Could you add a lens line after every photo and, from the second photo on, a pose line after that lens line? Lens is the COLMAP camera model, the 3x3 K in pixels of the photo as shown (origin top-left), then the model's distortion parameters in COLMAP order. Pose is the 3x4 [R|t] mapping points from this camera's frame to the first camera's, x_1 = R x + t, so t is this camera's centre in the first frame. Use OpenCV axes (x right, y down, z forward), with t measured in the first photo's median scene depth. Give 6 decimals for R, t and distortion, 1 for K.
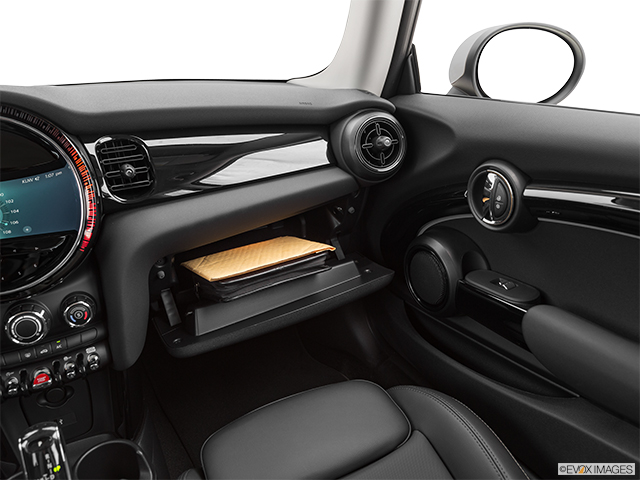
lens RADIAL K [[512.6, 0, 319.2], [0, 512.6, 227.1], [0, 0, 1]] dist [-0.042695, 0.000502]
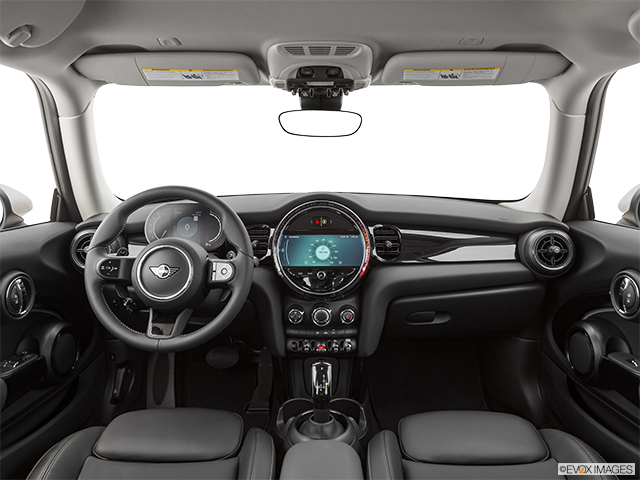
lens RADIAL K [[472.0, 0, 320.0], [0, 472.0, 240.0], [0, 0, 1]] dist [0.000466, -0.000322]
pose [[0.881152, 0.122008, -0.456821, 0.153265], [-0.204698, 0.969339, -0.135946, 0.134203], [0.426227, 0.213300, 0.879109, -0.506196]]
